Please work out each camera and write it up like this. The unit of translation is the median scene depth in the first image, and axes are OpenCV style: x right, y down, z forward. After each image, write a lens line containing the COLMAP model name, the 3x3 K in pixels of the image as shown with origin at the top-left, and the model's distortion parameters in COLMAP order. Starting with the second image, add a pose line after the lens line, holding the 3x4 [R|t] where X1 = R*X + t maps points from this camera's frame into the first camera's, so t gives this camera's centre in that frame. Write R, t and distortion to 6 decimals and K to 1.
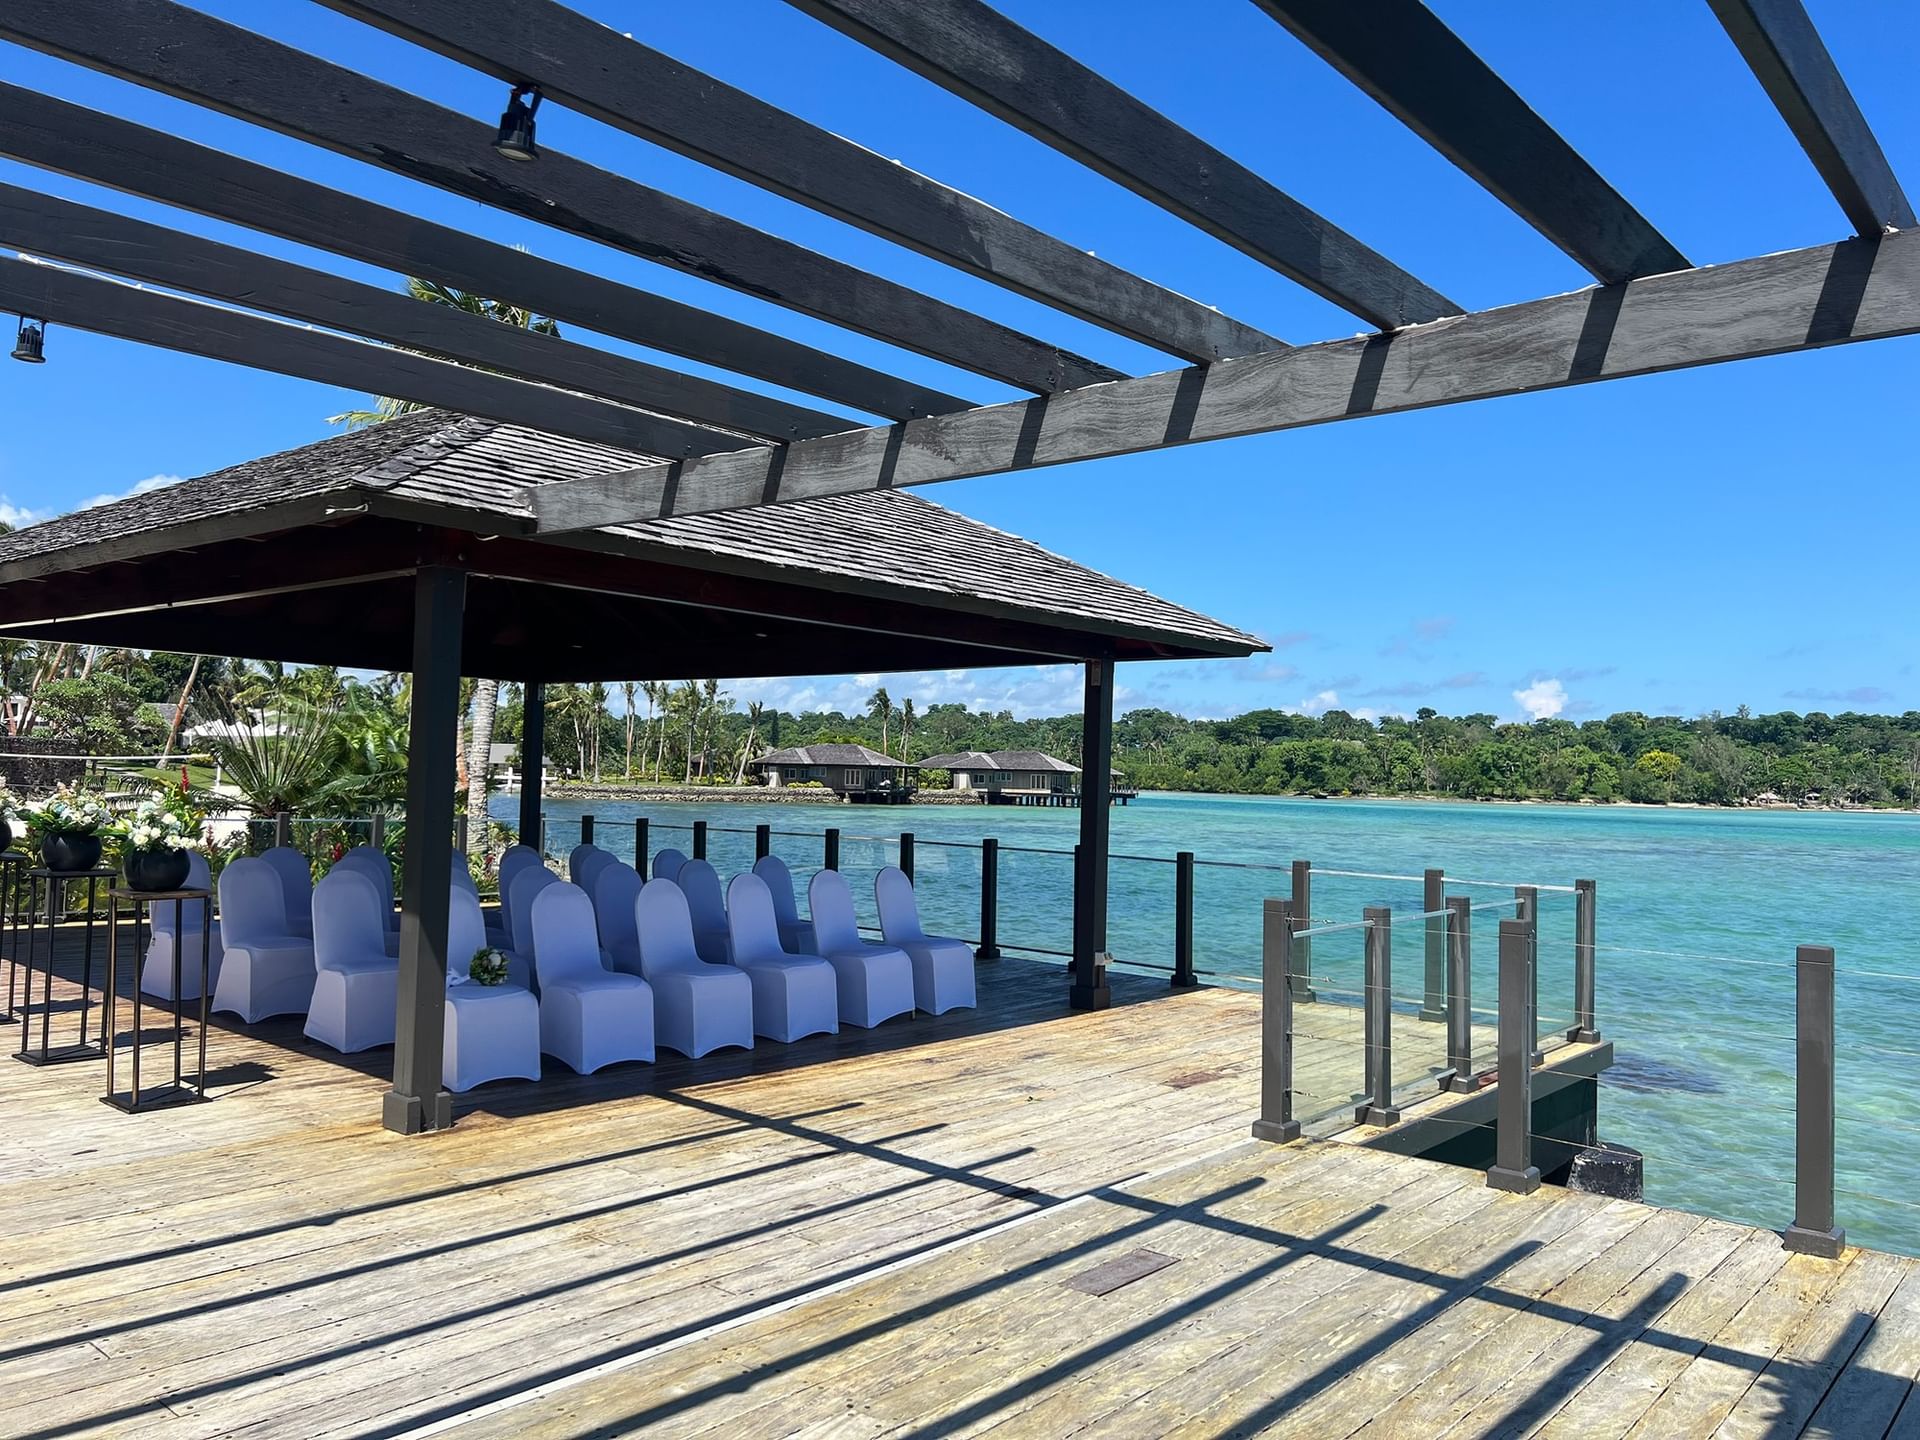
lens RADIAL K [[1441.2, 0, 957.7], [0, 1441.2, 721.7], [0, 0, 1]] dist [0.027988, -0.007558]
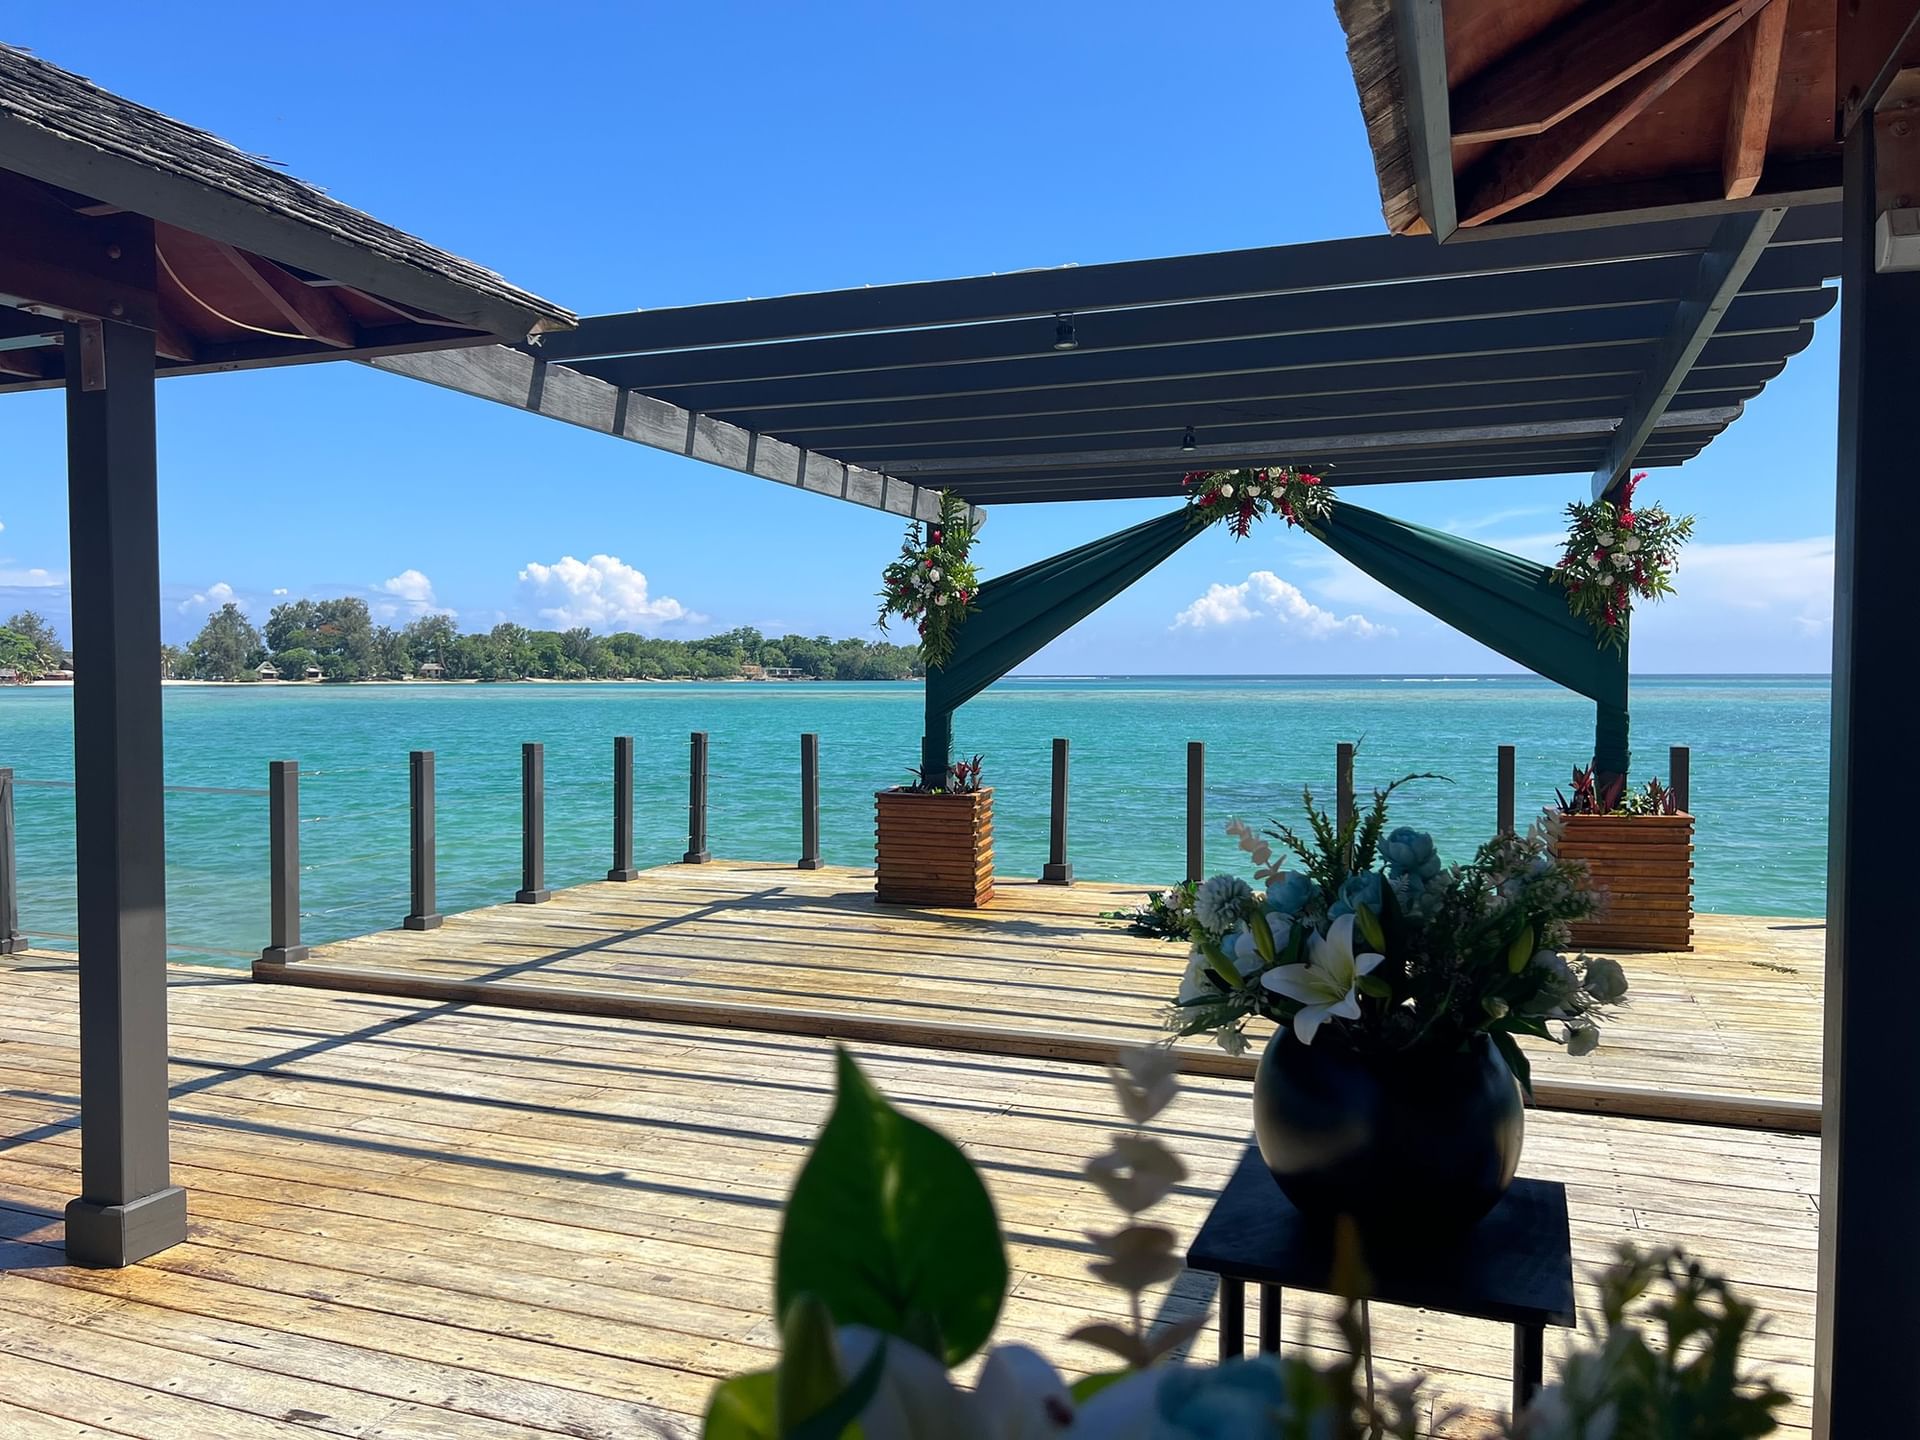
lens RADIAL K [[1441.2, 0, 948.1], [0, 1441.2, 714.0], [0, 0, 1]] dist [0.027988, -0.007558]
pose [[-0.350201, -0.045044, 0.935591, -1.110112], [-0.039753, 0.998658, 0.033200, 0.024062], [-0.935831, -0.025566, -0.351522, 0.947269]]
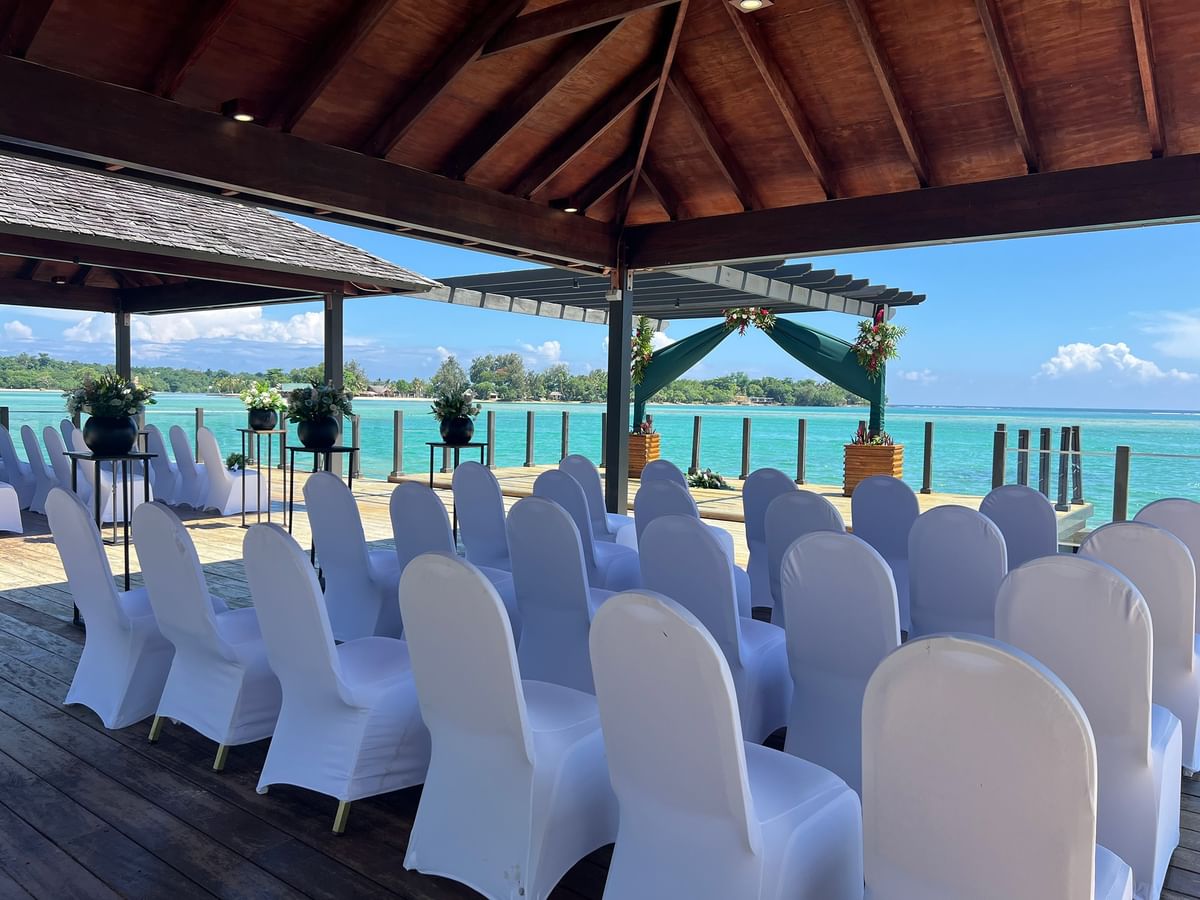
lens RADIAL K [[900.7, 0, 601.4], [0, 900.7, 449.2], [0, 0, 1]] dist [0.027988, -0.007558]
pose [[-0.059813, -0.075750, 0.995331, -2.112656], [-0.055247, 0.995839, 0.072469, 0.027971], [-0.996680, -0.050655, -0.063749, 0.664257]]
